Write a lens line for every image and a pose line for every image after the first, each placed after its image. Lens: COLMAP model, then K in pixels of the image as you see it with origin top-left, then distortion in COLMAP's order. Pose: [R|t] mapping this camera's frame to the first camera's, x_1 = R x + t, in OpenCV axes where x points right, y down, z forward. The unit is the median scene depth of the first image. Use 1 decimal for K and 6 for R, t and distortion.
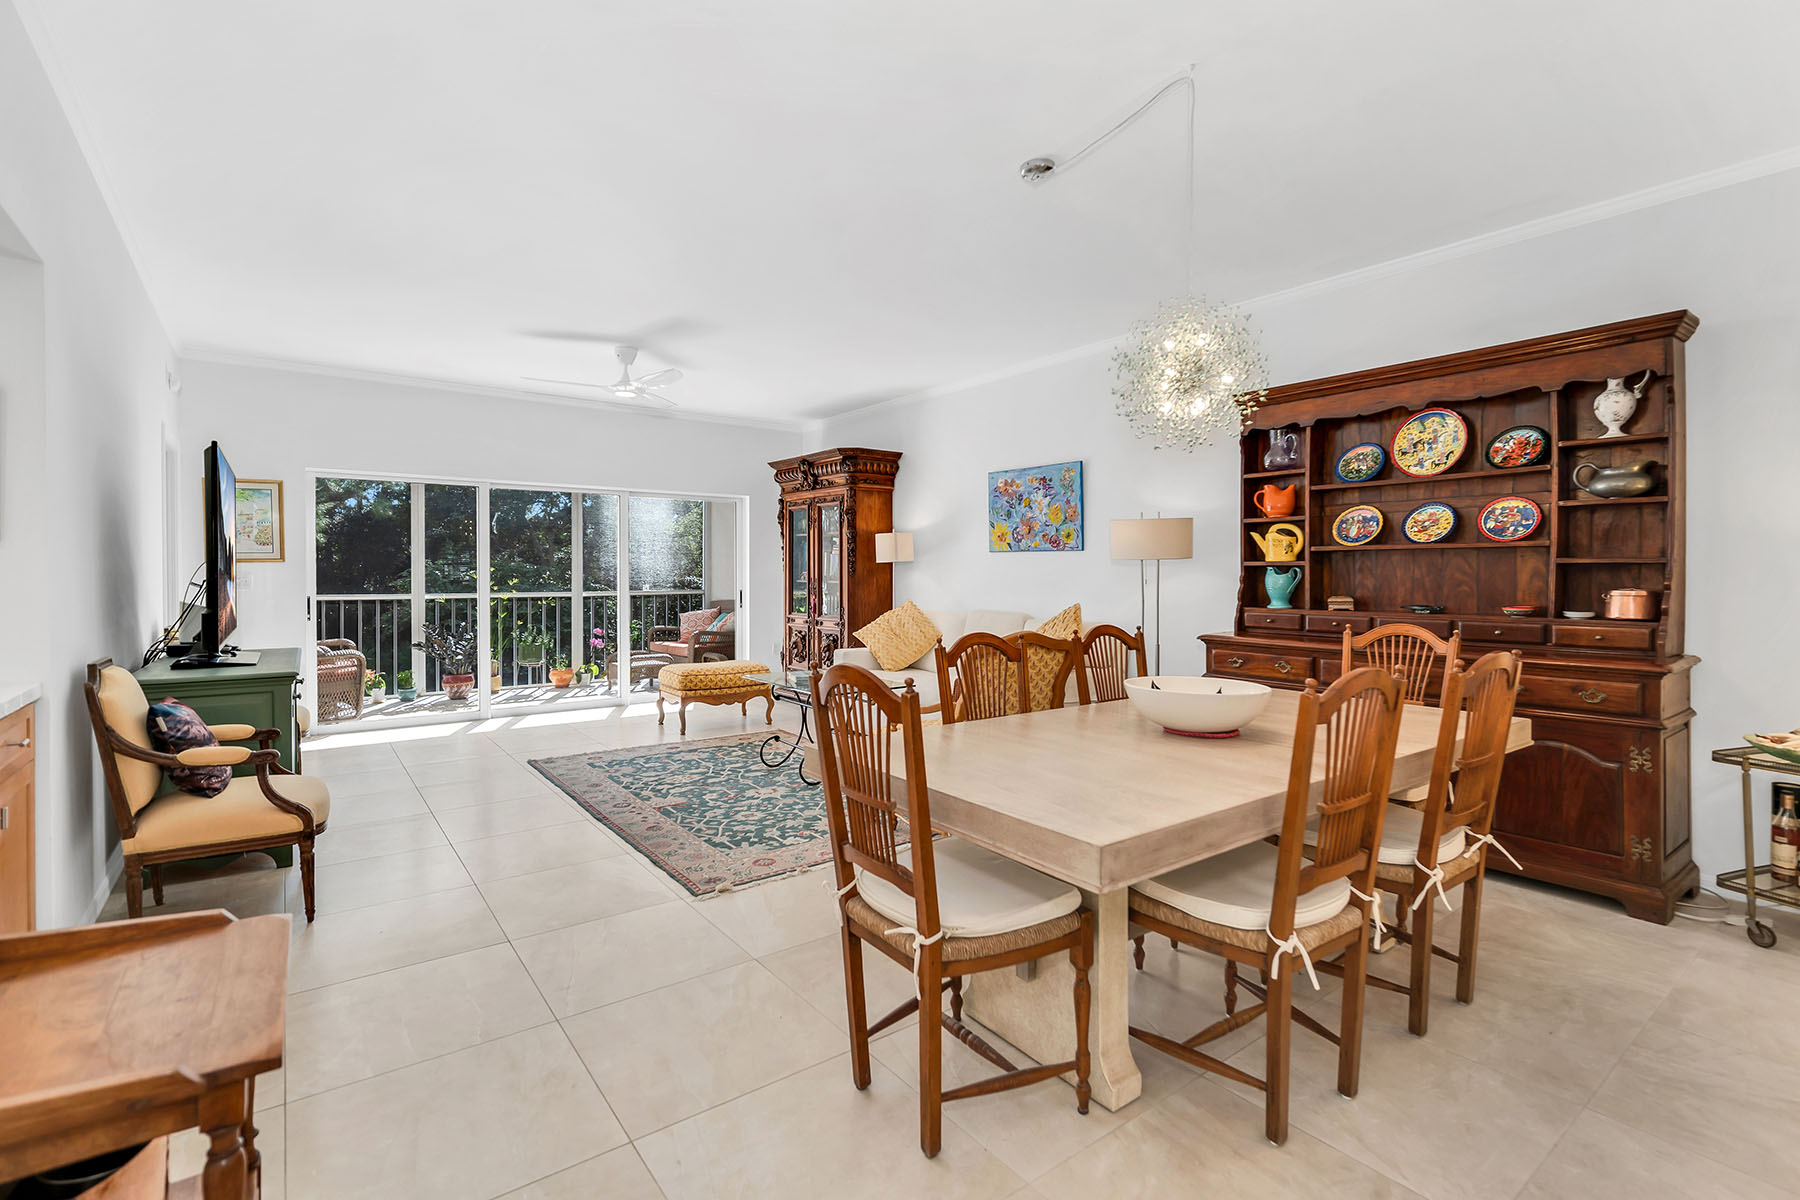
lens RADIAL K [[801.4, 0, 894.0], [0, 801.4, 591.0], [0, 0, 1]] dist [0.004261, -0.001452]
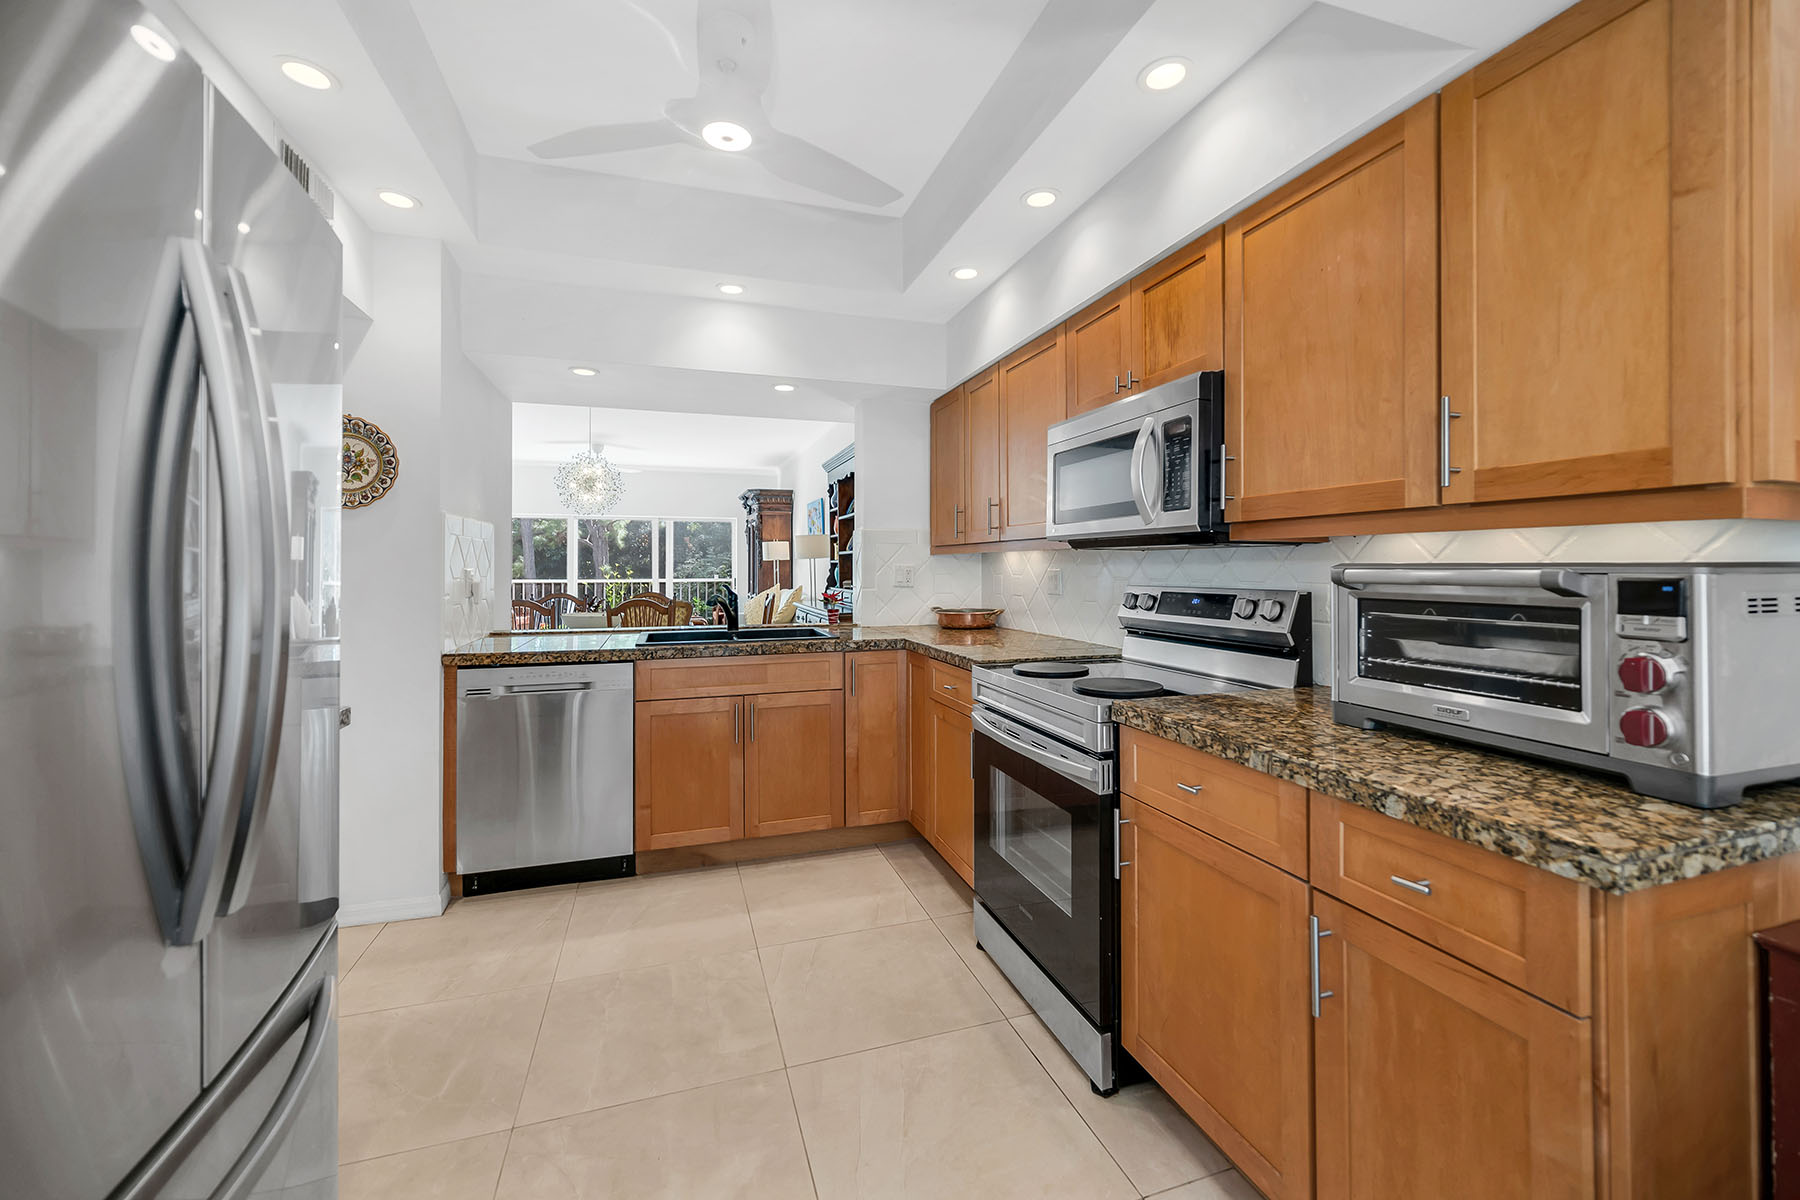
lens RADIAL K [[734.1, 0, 890.7], [0, 734.1, 554.7], [0, 0, 1]] dist [-0.007310, -0.000213]
pose [[0.939412, -0.006511, -0.342730, 1.161167], [-0.006909, 0.999257, -0.037919, 0.010771], [0.342722, 0.037989, 0.938669, -0.454059]]
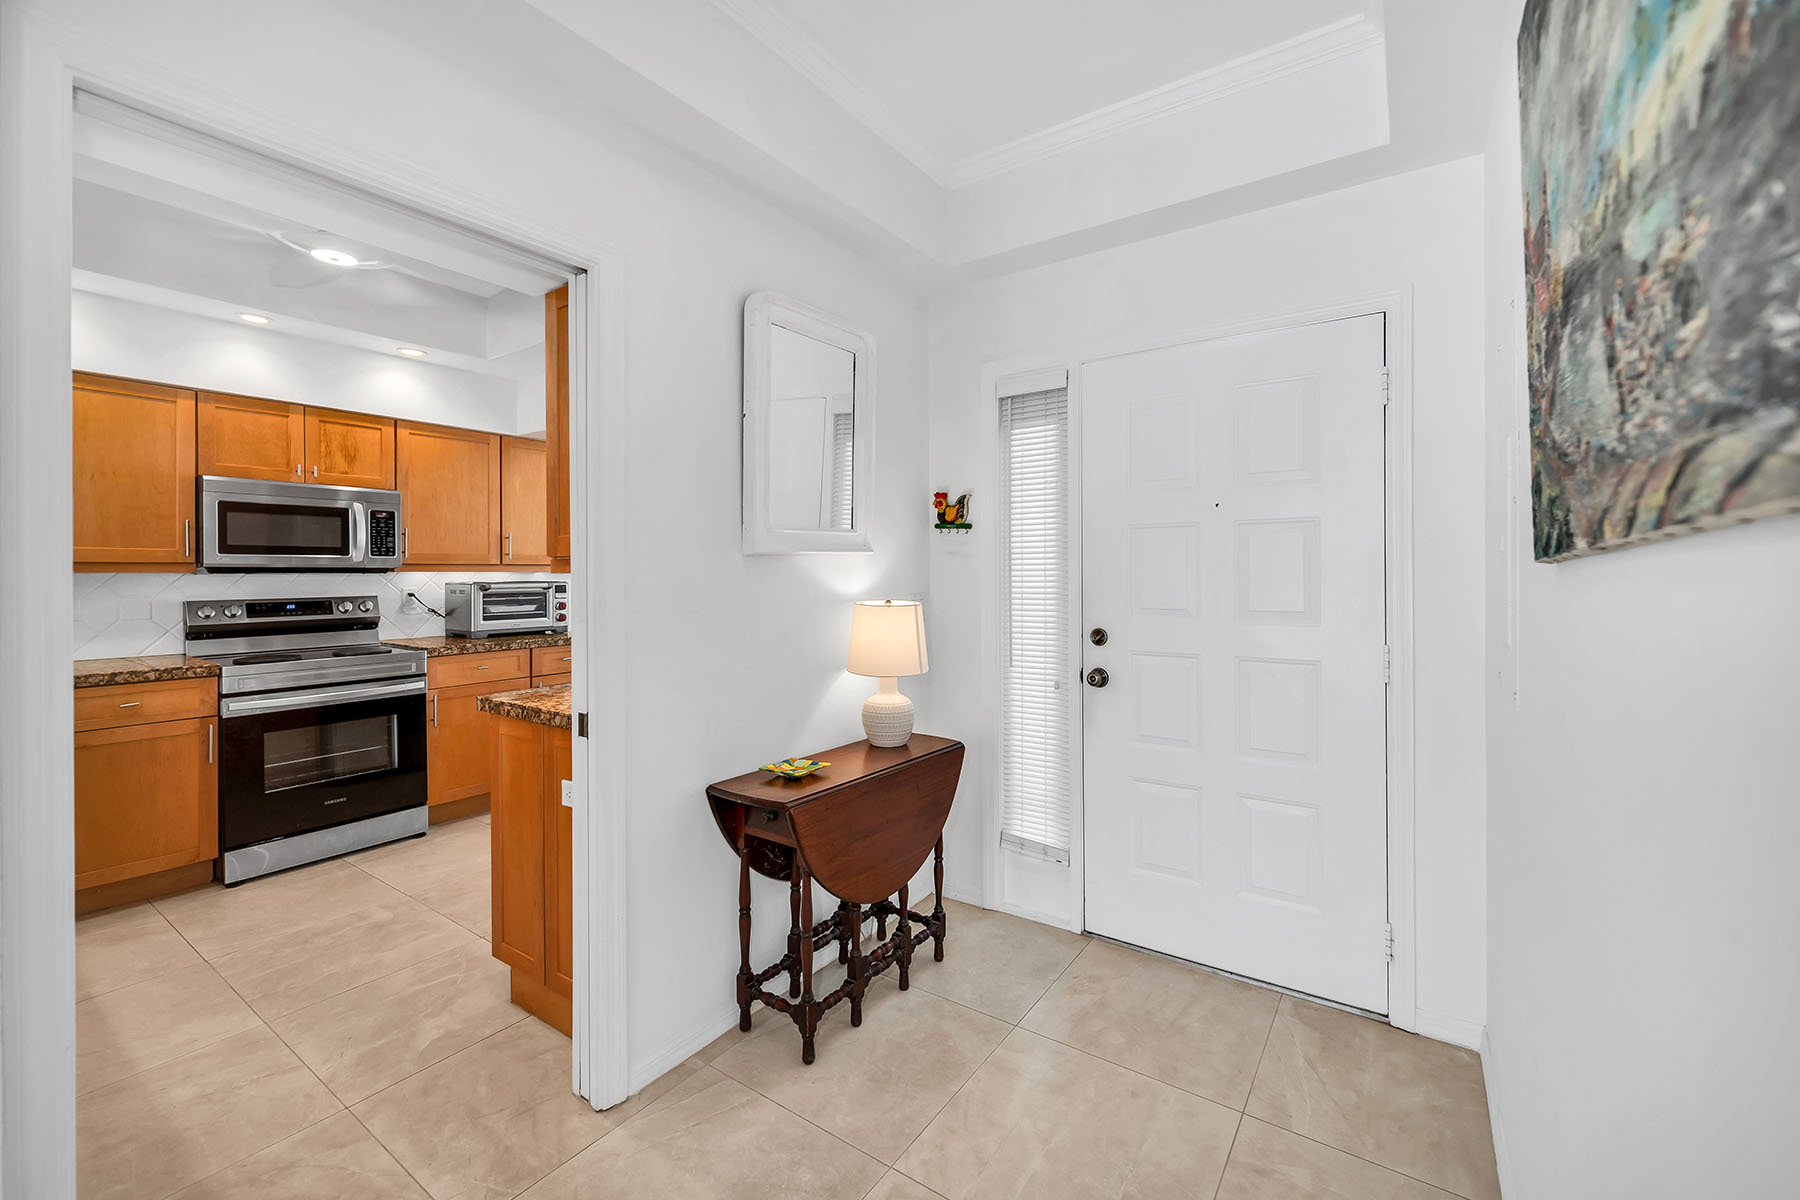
lens RADIAL K [[734.1, 0, 908.3], [0, 734.1, 578.9], [0, 0, 1]] dist [-0.007310, -0.000213]
pose [[-0.301529, -0.011092, 0.953392, 0.106620], [0.022663, 0.999566, 0.018797, -0.010186], [-0.953188, 0.027275, -0.301147, -0.308698]]
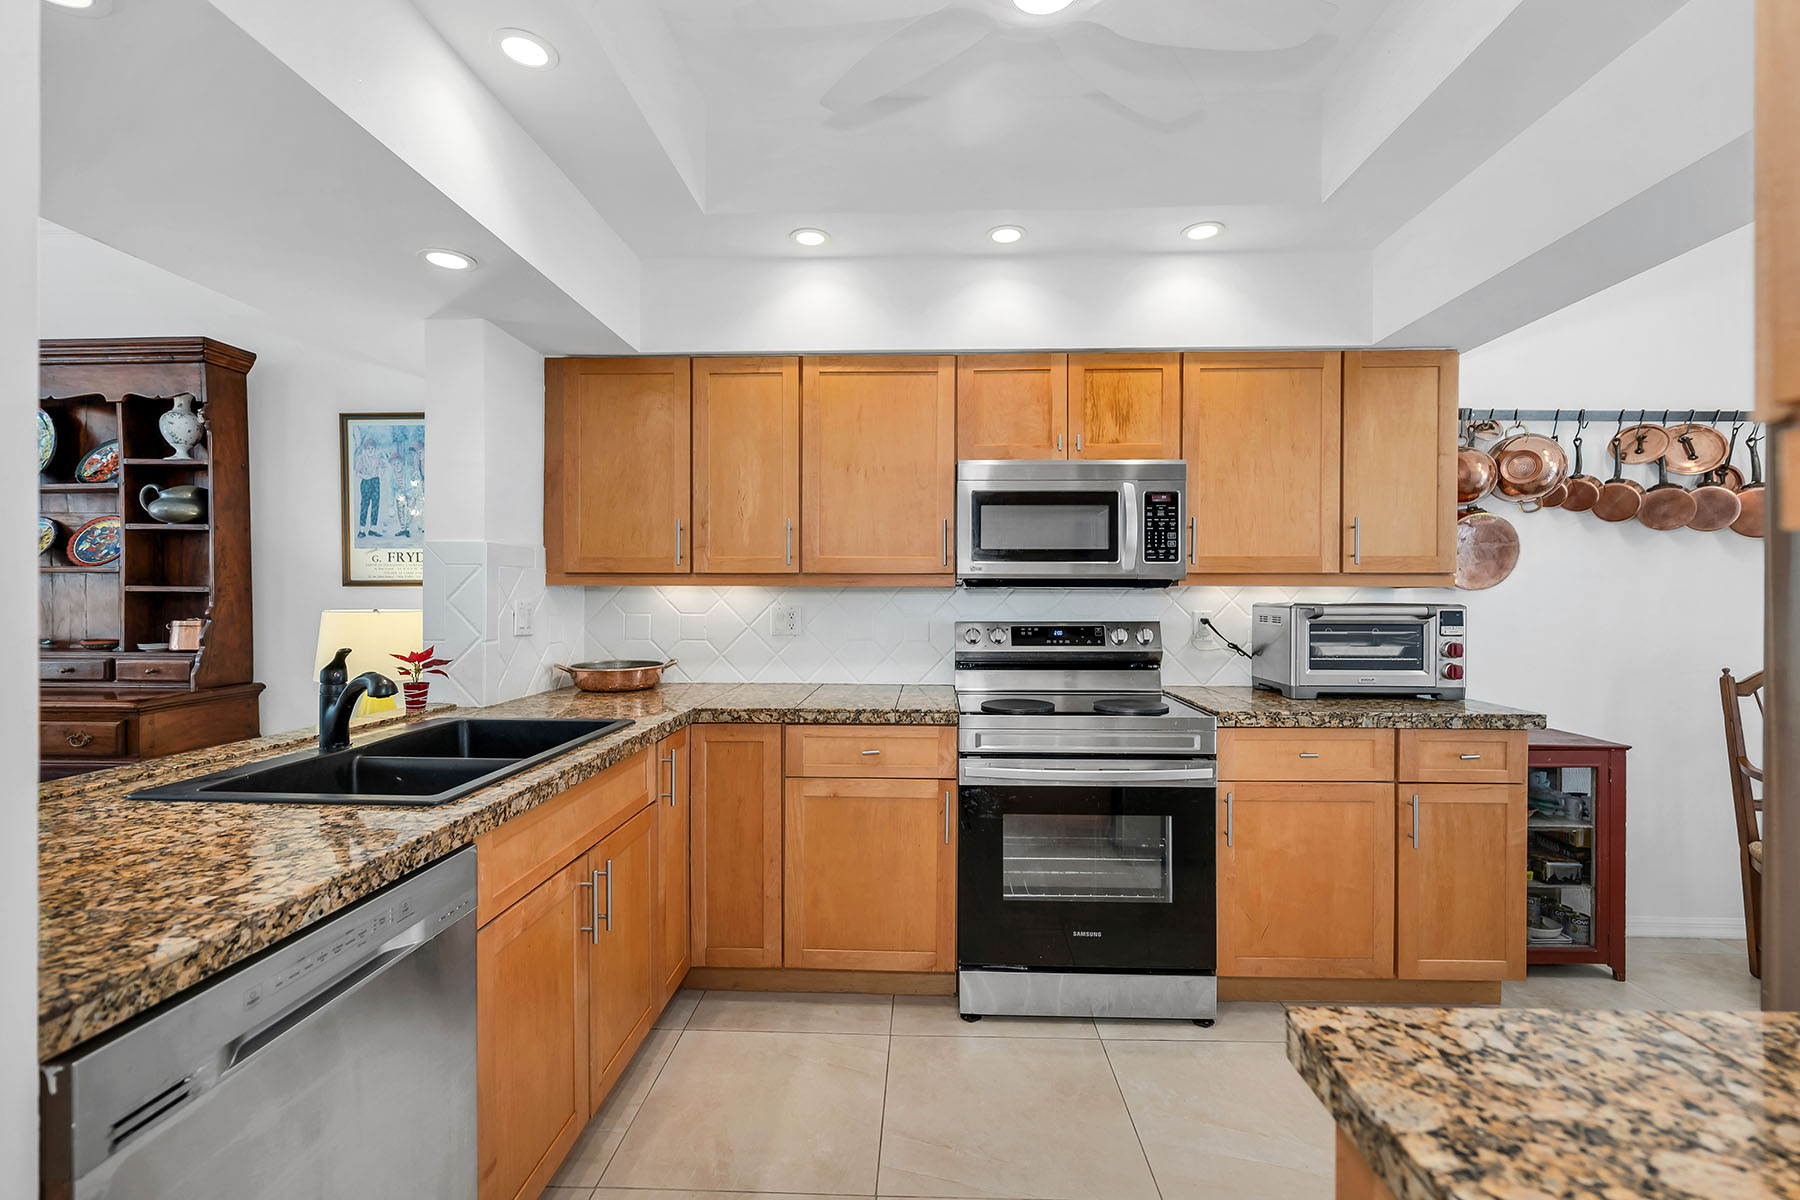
lens RADIAL K [[801.4, 0, 909.9], [0, 801.4, 592.5], [0, 0, 1]] dist [0.004261, -0.001452]
pose [[0.630821, 0.002619, 0.775924, 0.537697], [0.015860, 0.999742, -0.016268, -0.003410], [-0.775766, 0.022569, 0.630617, -0.211813]]
